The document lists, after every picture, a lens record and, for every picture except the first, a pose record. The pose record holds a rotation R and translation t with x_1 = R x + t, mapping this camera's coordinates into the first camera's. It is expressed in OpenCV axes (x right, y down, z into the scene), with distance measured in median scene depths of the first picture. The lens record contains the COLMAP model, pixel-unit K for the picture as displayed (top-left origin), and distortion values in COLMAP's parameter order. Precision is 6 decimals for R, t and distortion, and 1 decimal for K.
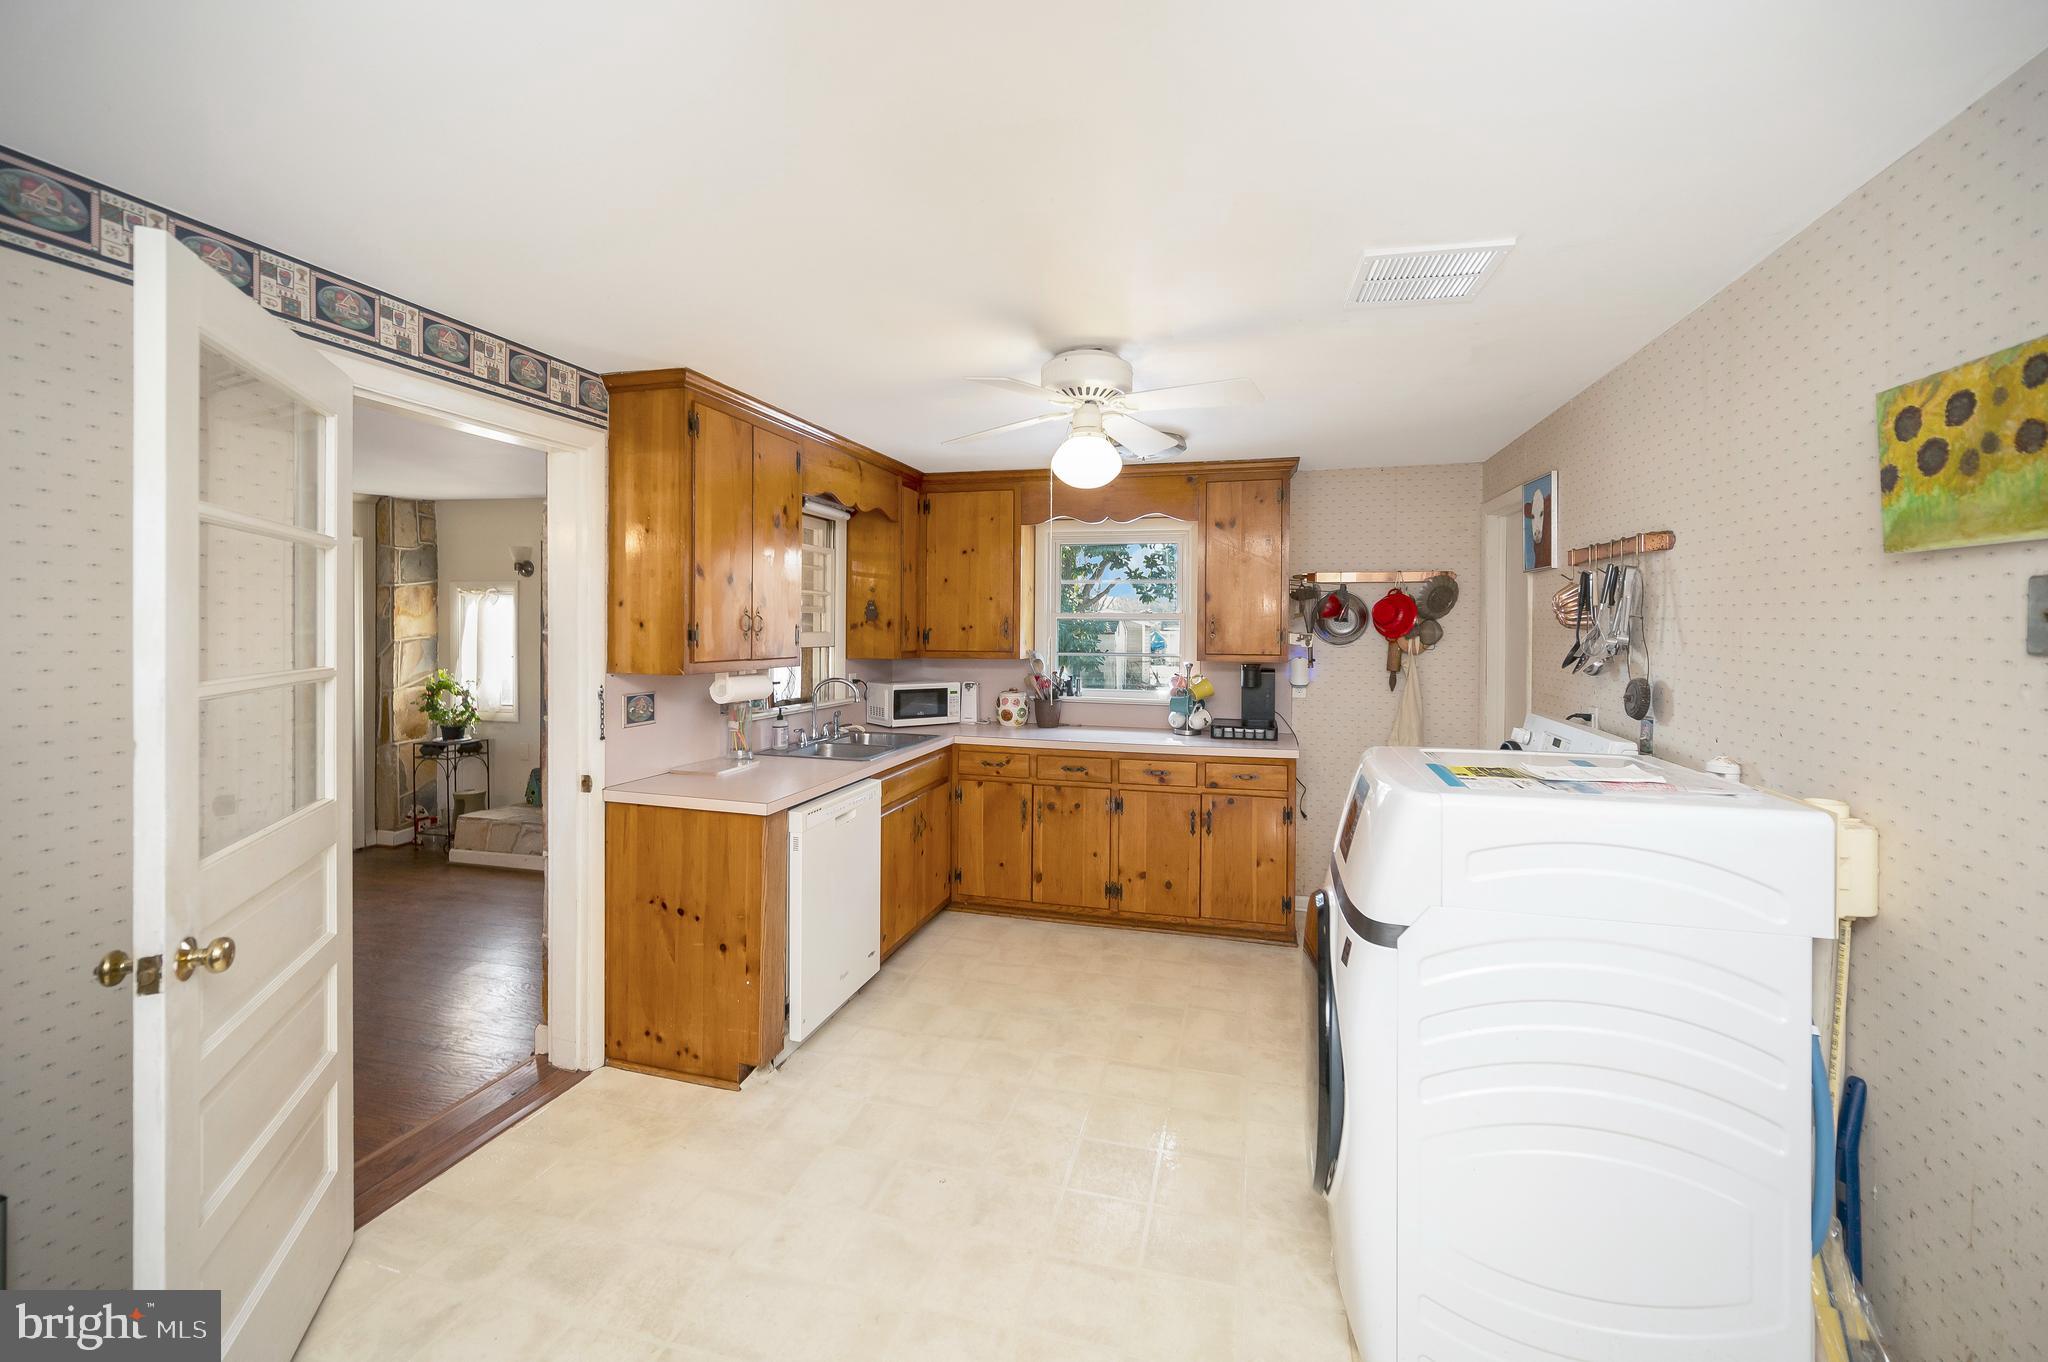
lens RADIAL K [[802.9, 0, 1025.0], [0, 802.9, 626.0], [0, 0, 1]] dist [0.001602, 0.000053]
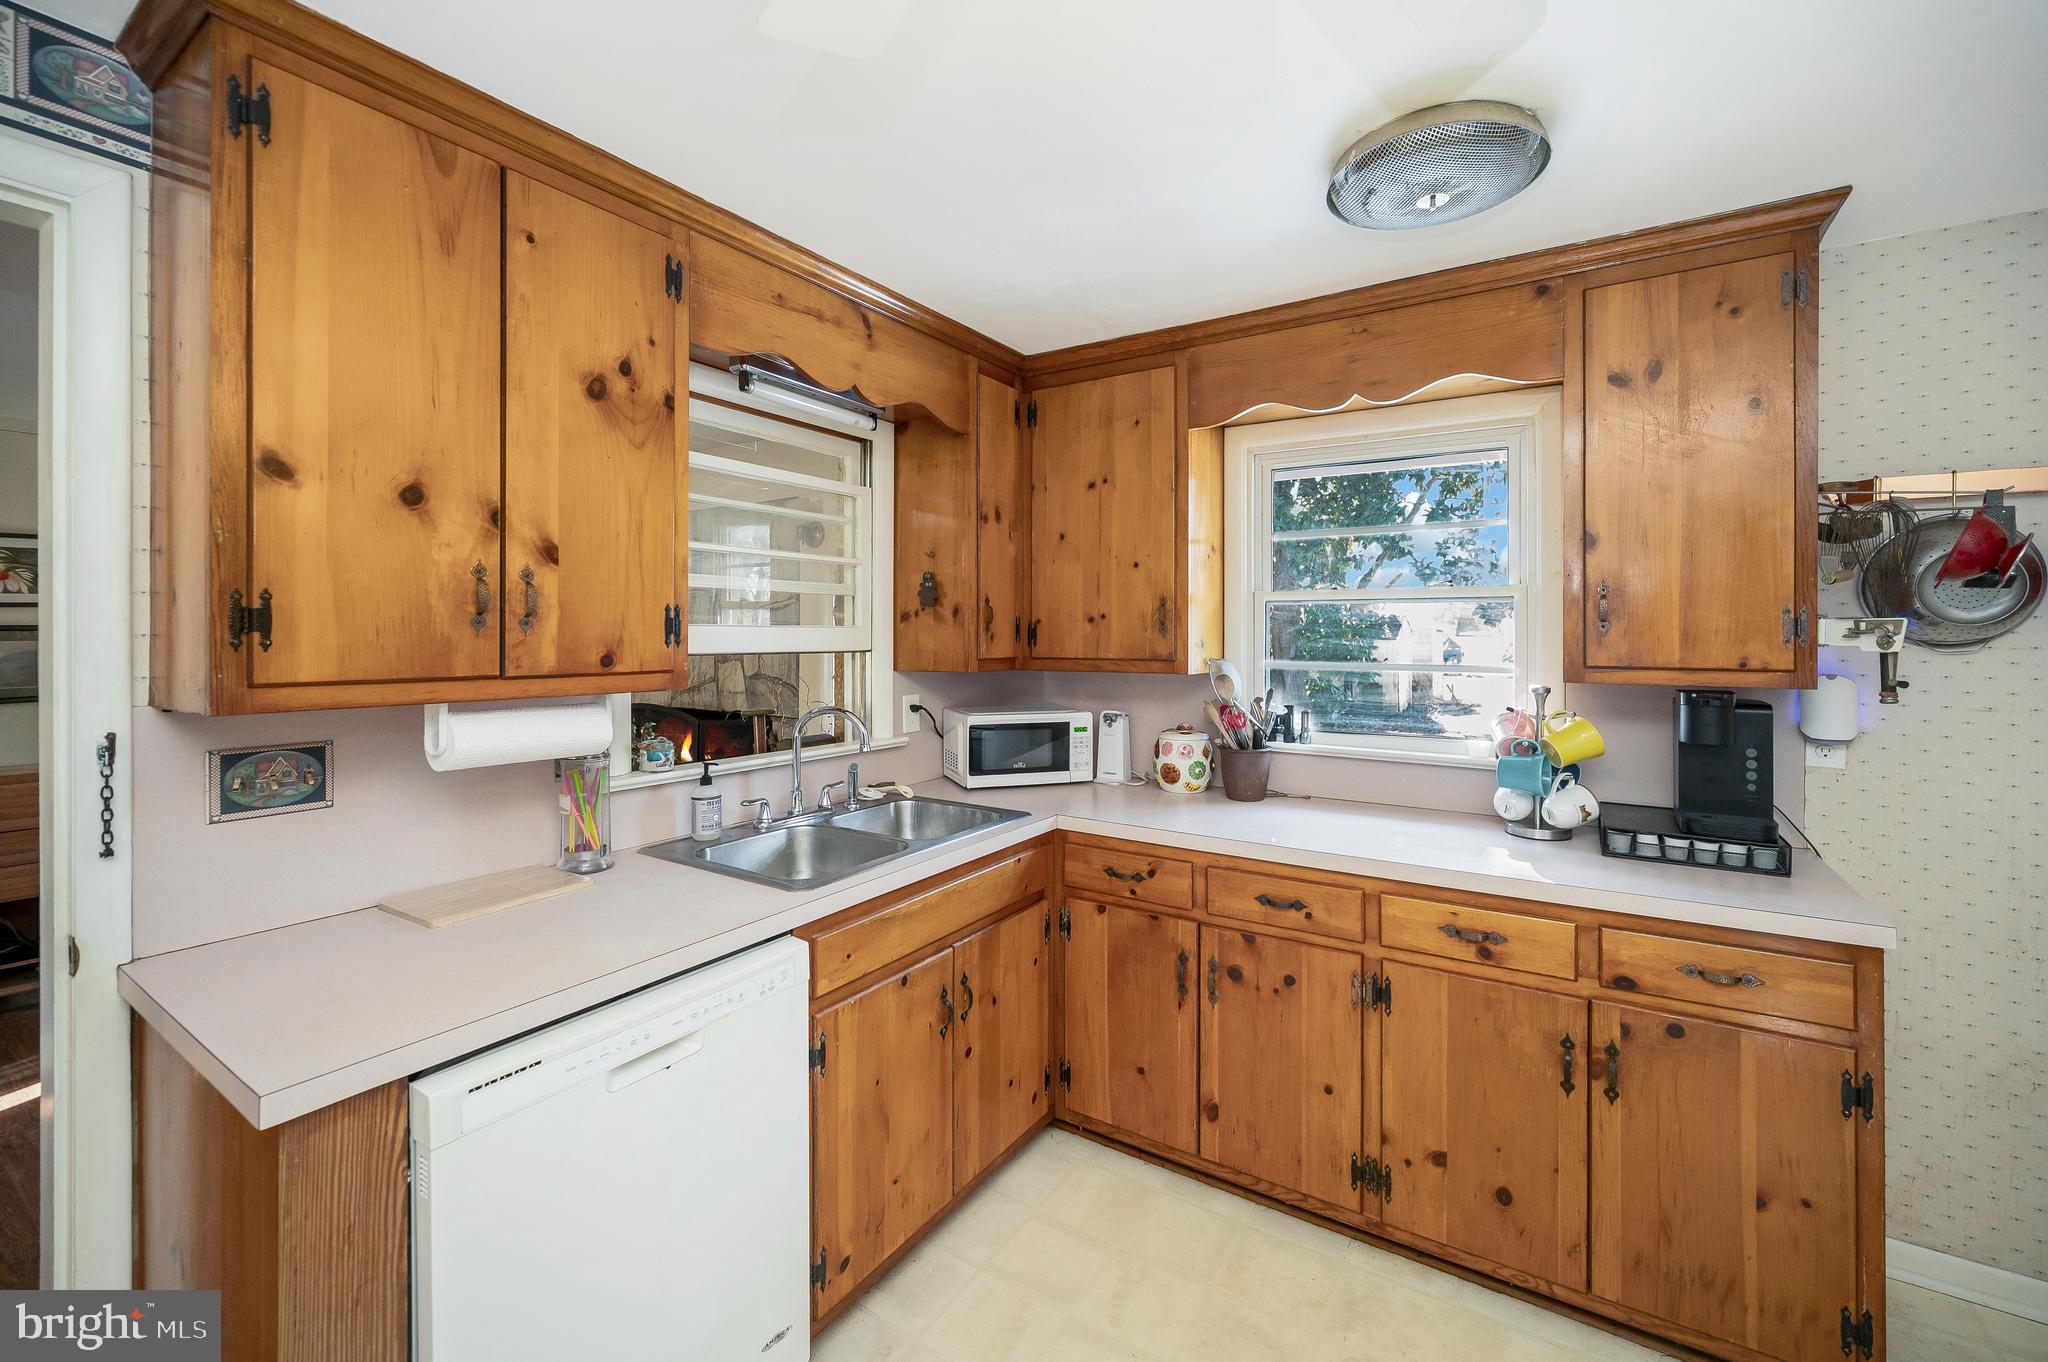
lens RADIAL K [[832.5, 0, 1041.4], [0, 832.5, 629.7], [0, 0, 1]] dist [-0.002052, -0.000197]
pose [[0.957480, -0.006899, -0.288416, 0.067925], [0.005917, 0.999973, -0.004278, 0.014383], [0.288438, 0.002390, 0.957496, 0.476232]]
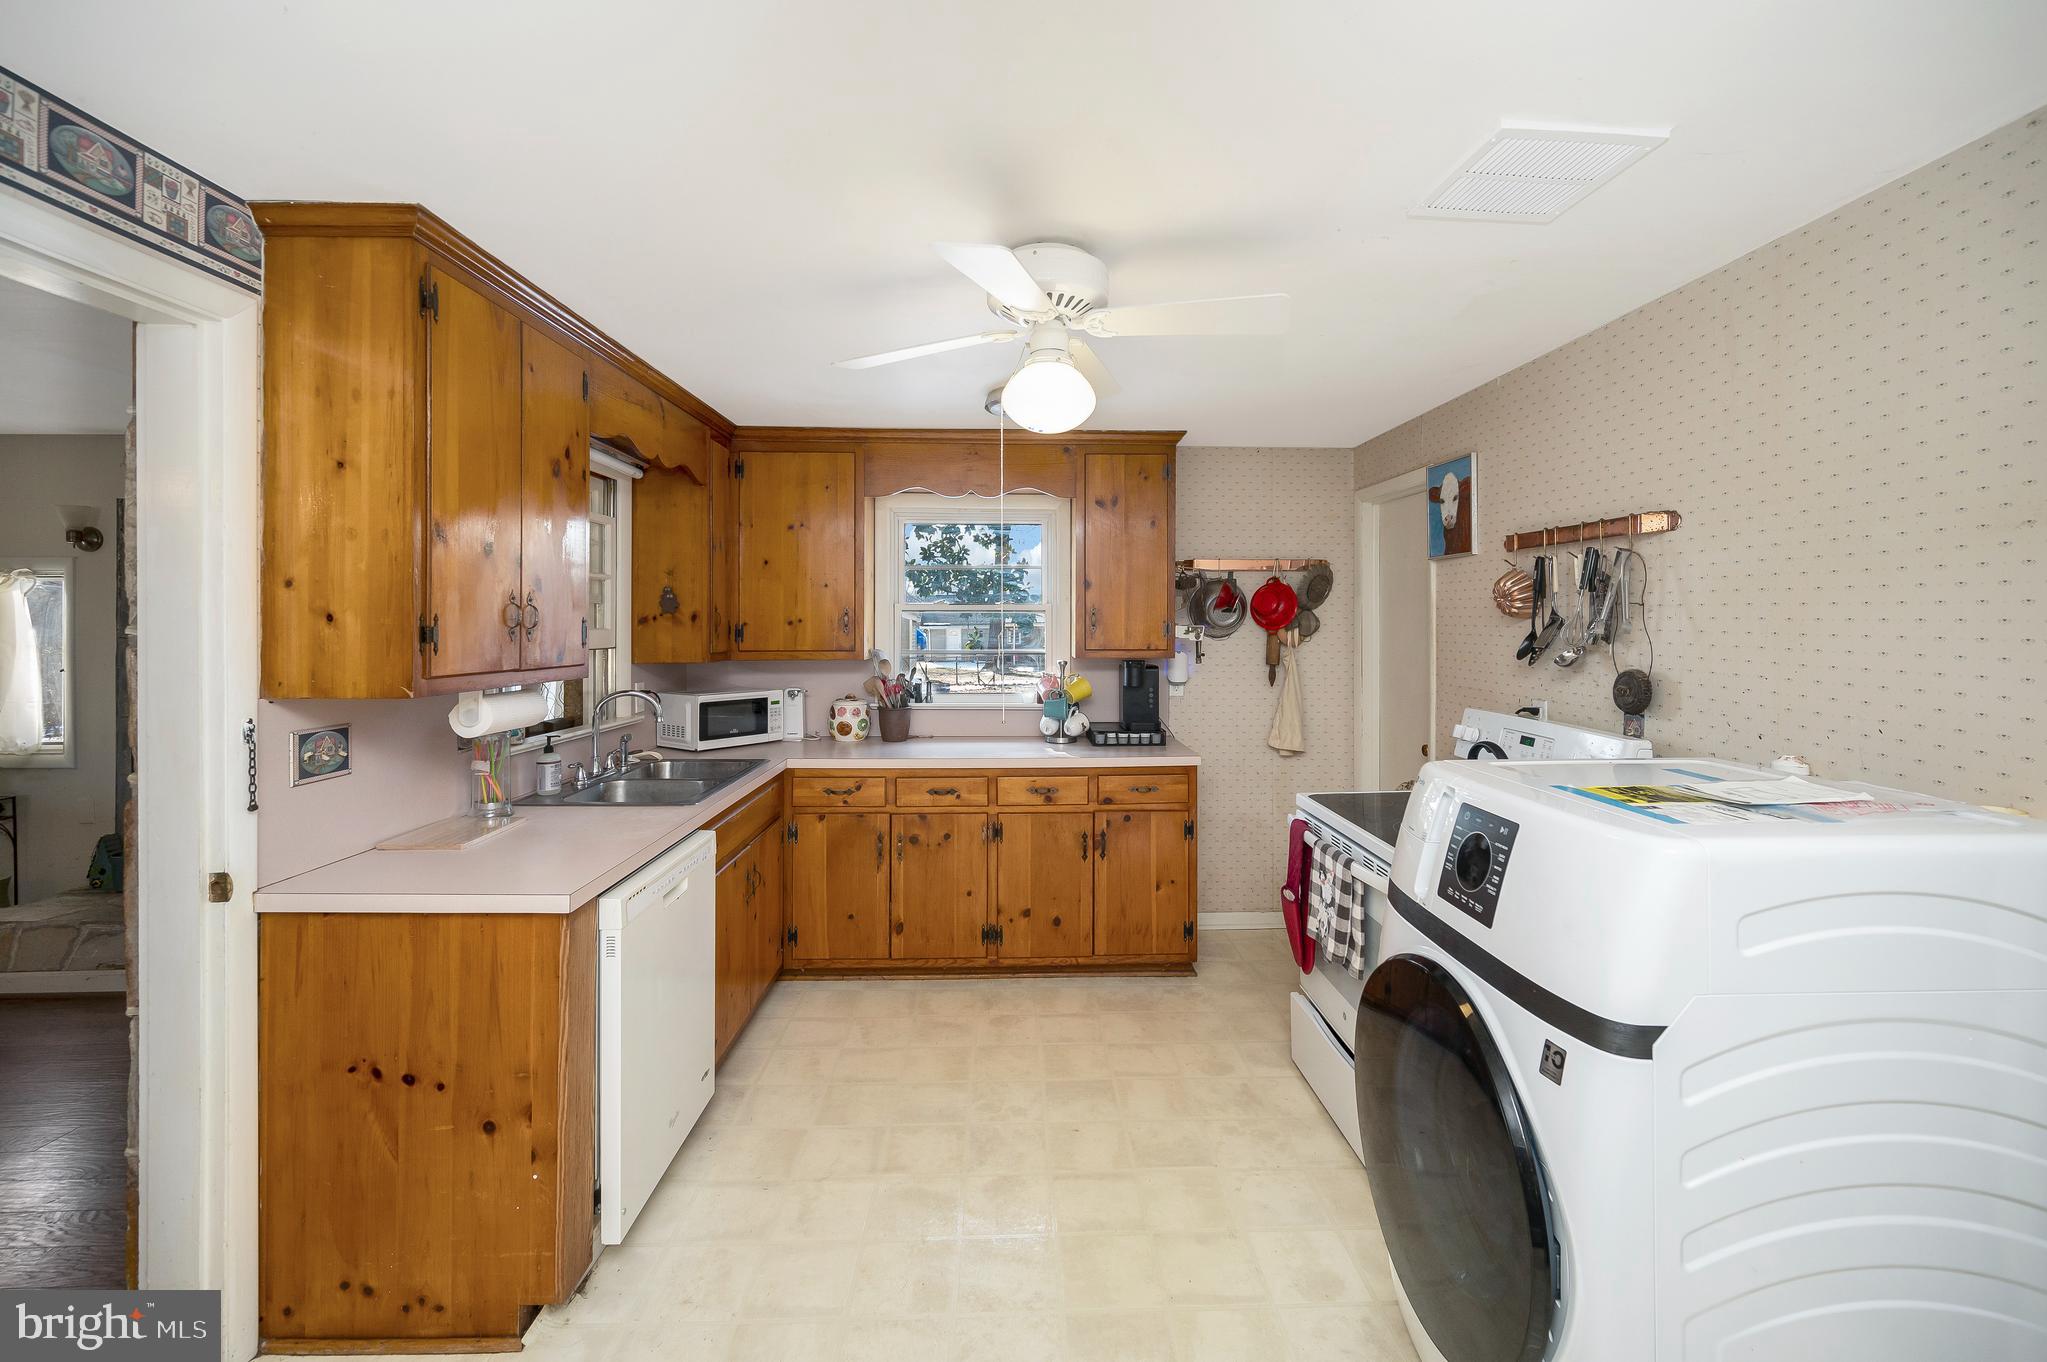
lens RADIAL K [[823.2, 0, 1023.9], [0, 823.2, 616.9], [0, 0, 1]] dist [-0.001194, -0.000151]
pose [[0.956832, -0.004300, 0.290609, -0.103558], [0.005656, 0.999977, -0.003826, 0.002055], [-0.290586, 0.005305, 0.956834, 0.166168]]
